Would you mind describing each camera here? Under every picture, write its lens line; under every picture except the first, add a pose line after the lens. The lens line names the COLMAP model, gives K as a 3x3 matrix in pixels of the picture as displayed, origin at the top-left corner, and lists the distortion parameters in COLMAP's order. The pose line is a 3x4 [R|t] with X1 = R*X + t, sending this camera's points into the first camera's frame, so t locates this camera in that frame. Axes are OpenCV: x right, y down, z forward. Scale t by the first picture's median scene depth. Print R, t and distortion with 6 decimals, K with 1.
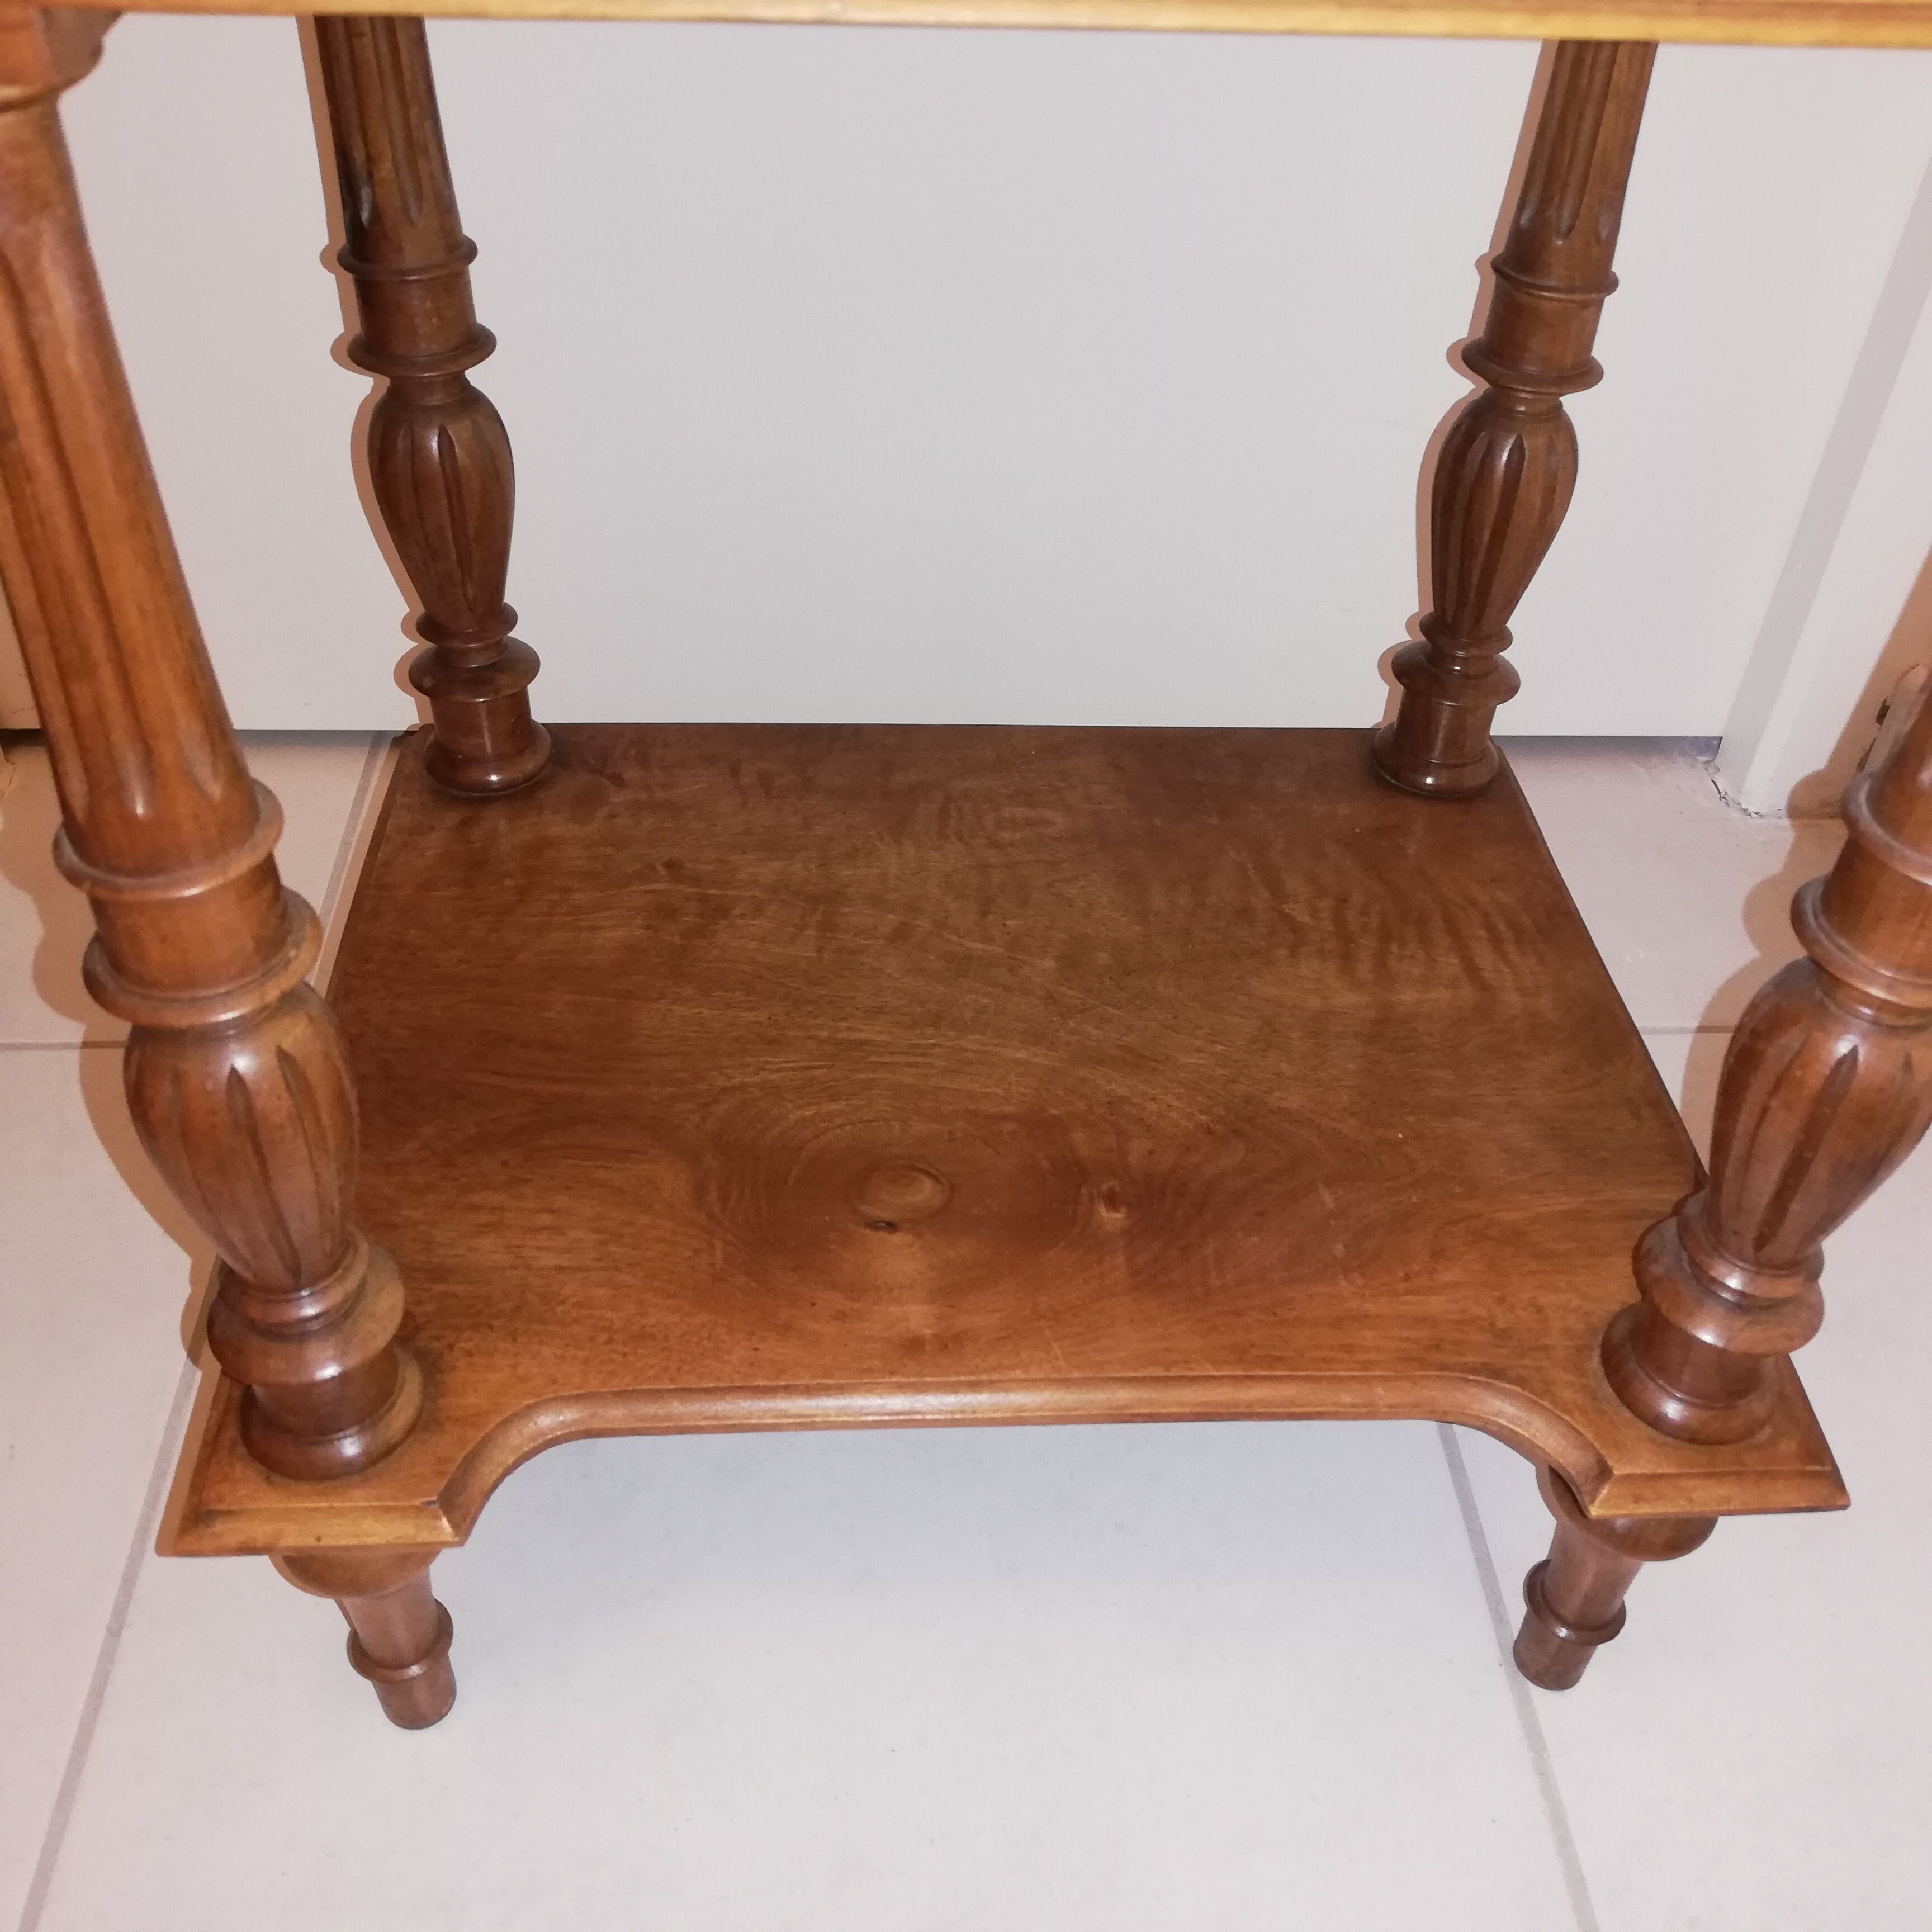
lens RADIAL K [[1806.0, 0, 981.1], [0, 1806.0, 964.5], [0, 0, 1]] dist [-0.035590, 0.000000]
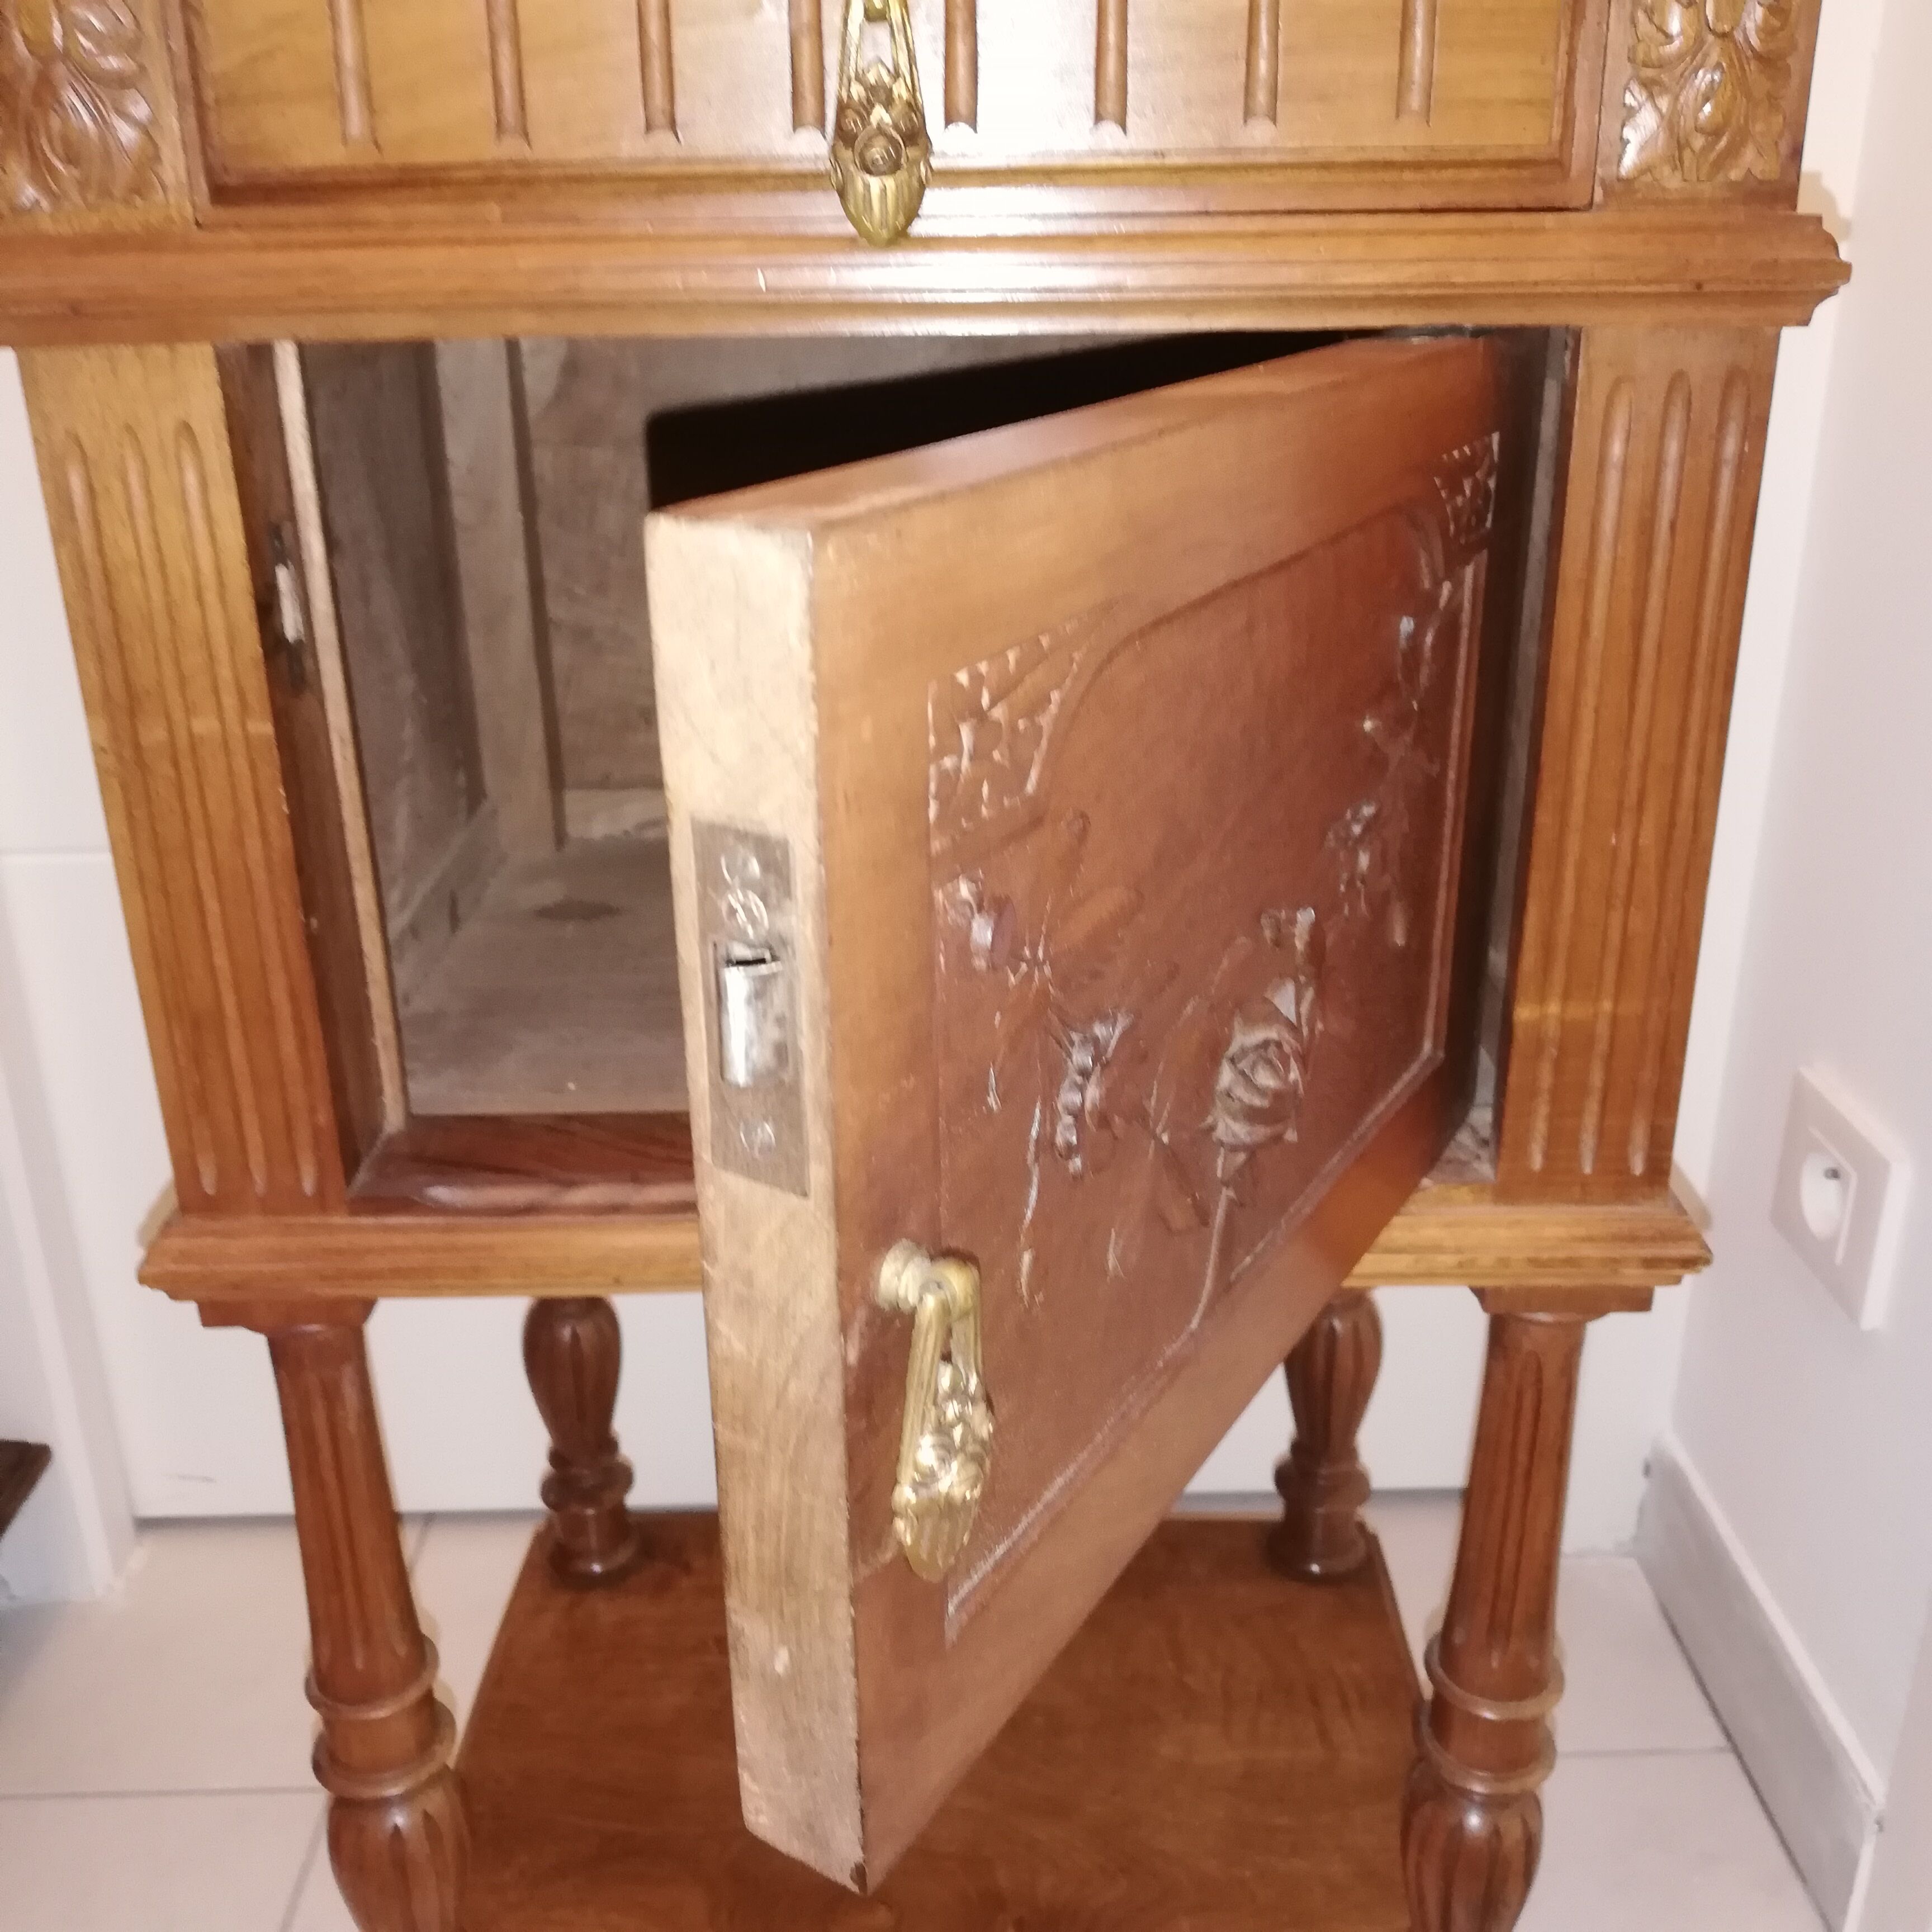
lens RADIAL K [[1806.0, 0, 952.6], [0, 1806.0, 966.6], [0, 0, 1]] dist [-0.035590, 0.000000]
pose [[0.994643, -0.034353, -0.097490, 0.146999], [-0.001927, 0.936833, -0.349772, -0.058817], [0.103348, 0.348087, 0.931748, -0.395556]]
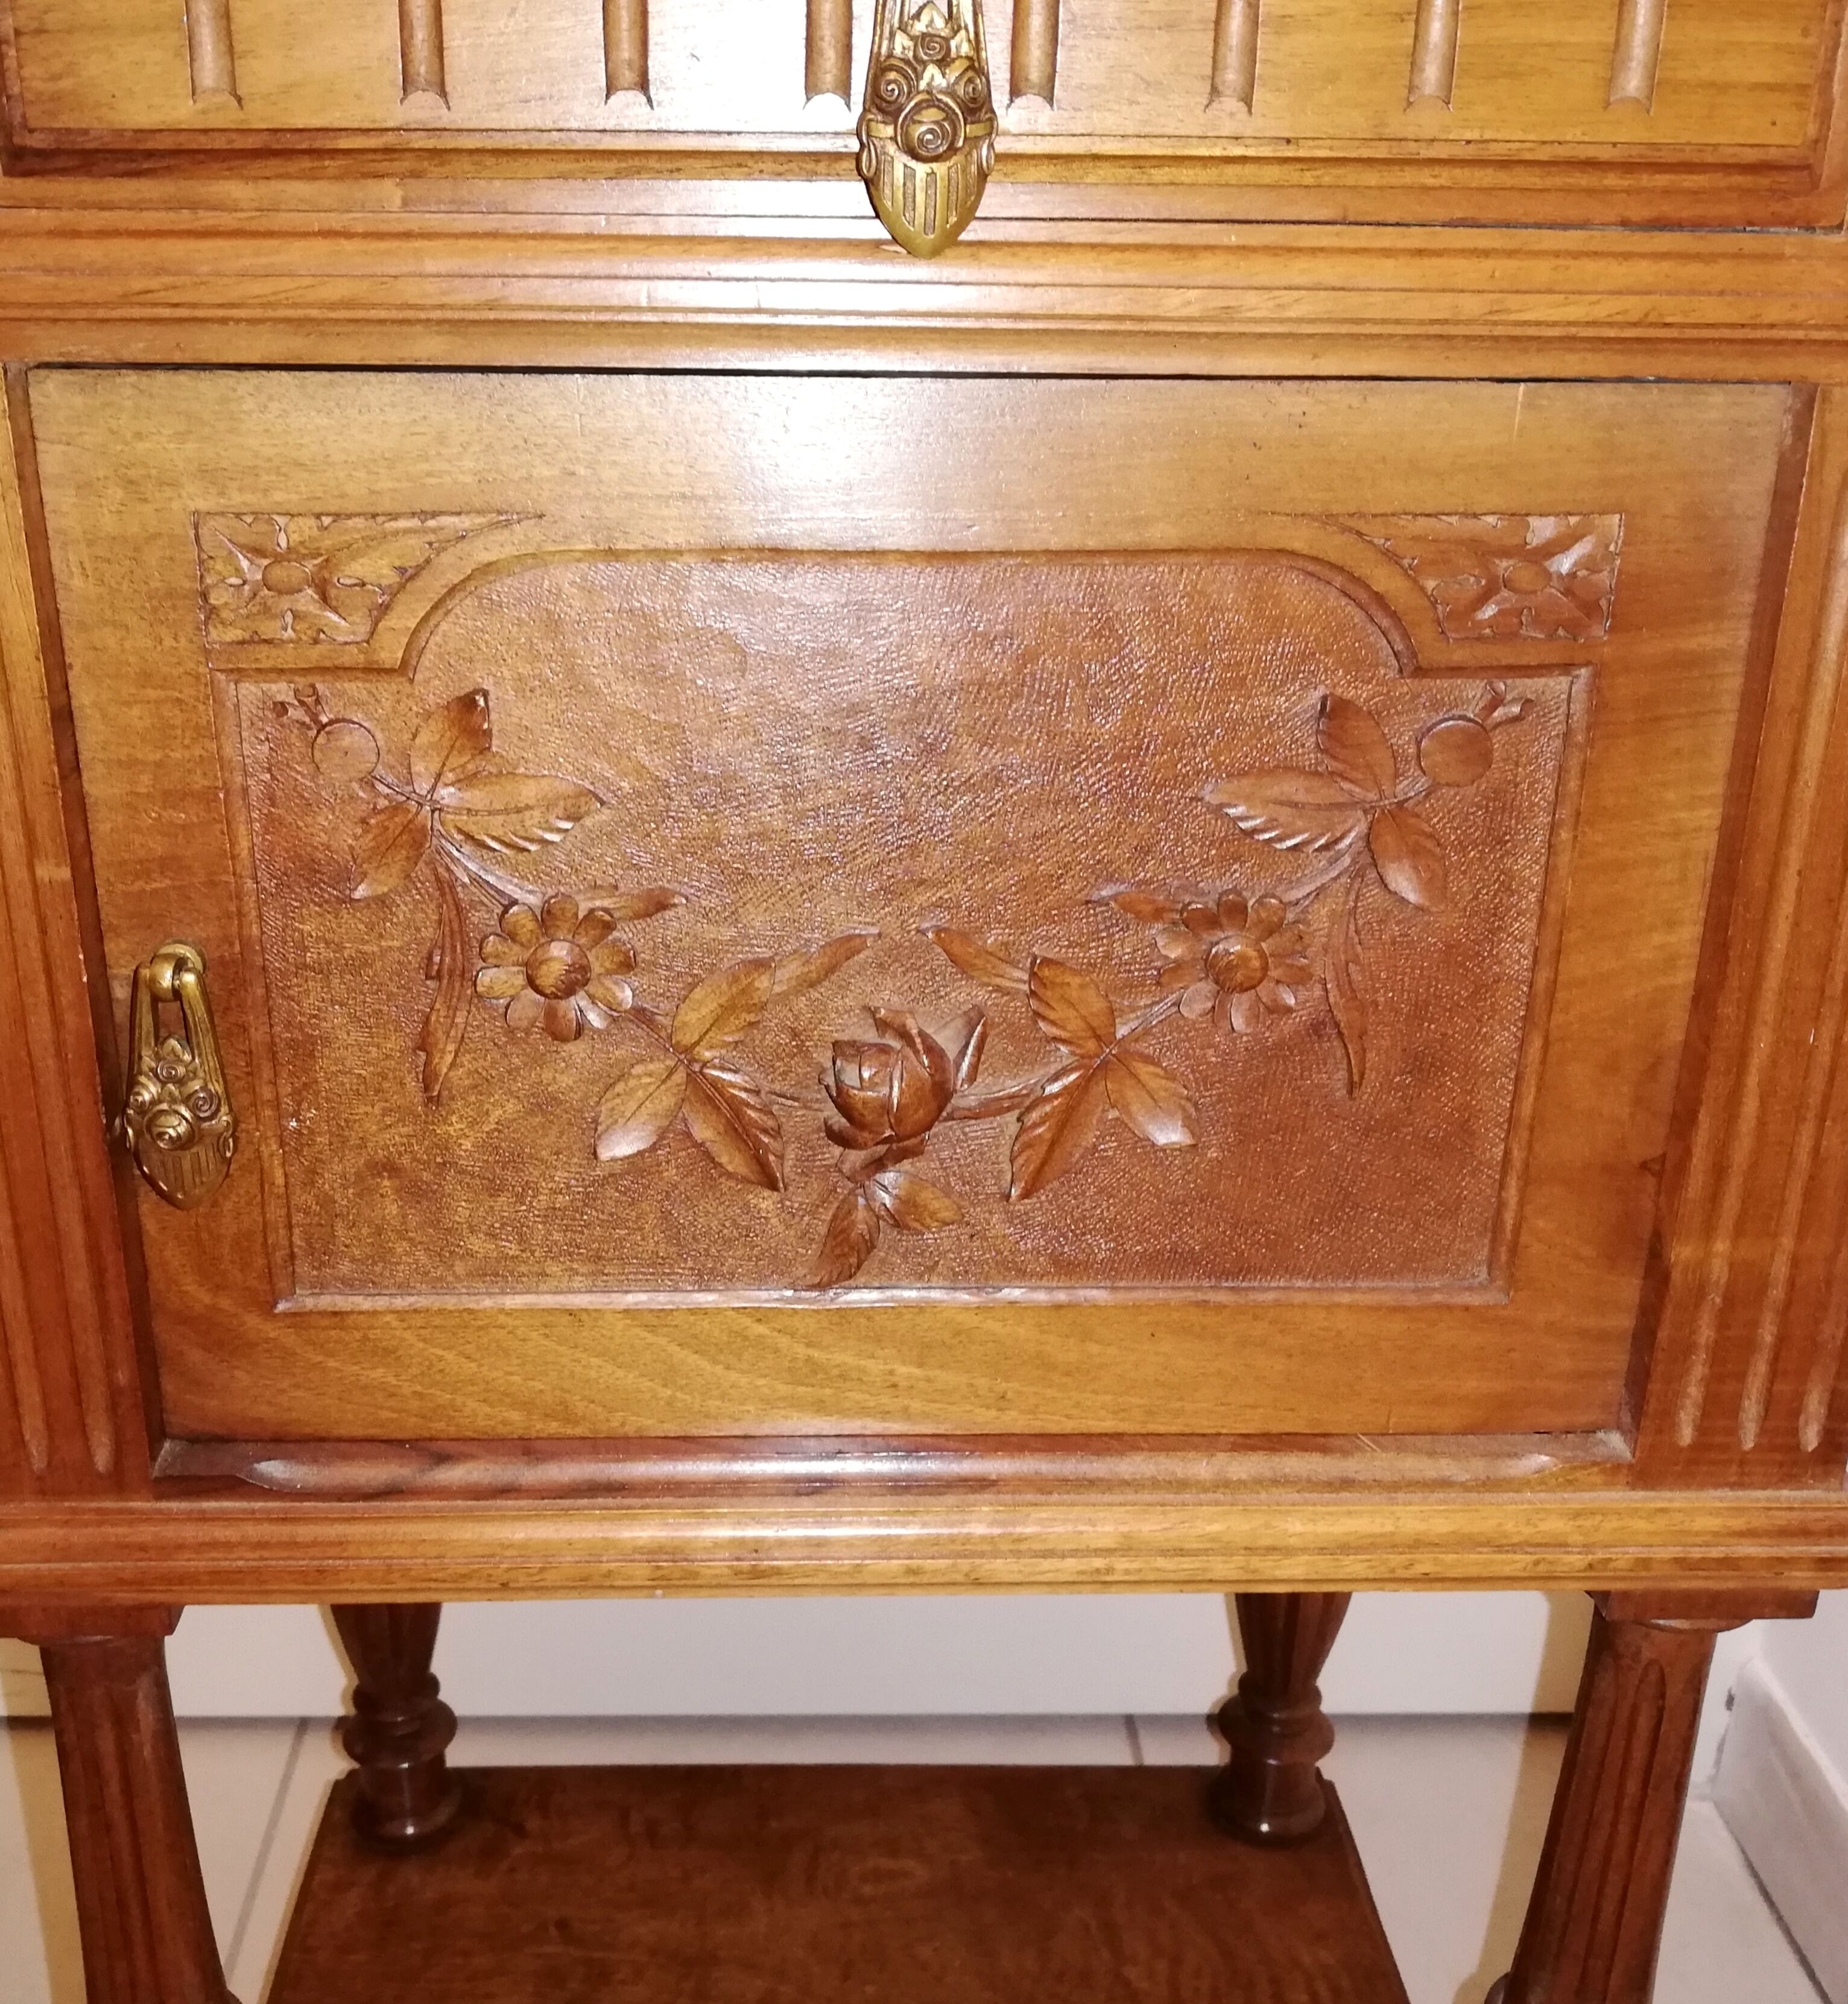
lens RADIAL K [[1978.4, 0, 816.7], [0, 1978.4, 1018.7], [0, 0, 1]] dist [-0.033682, 0.000000]
pose [[0.997757, -0.025846, -0.061744, 0.073171], [0.001745, 0.932170, -0.362015, -0.139087], [0.066913, 0.361096, 0.930125, -0.311986]]
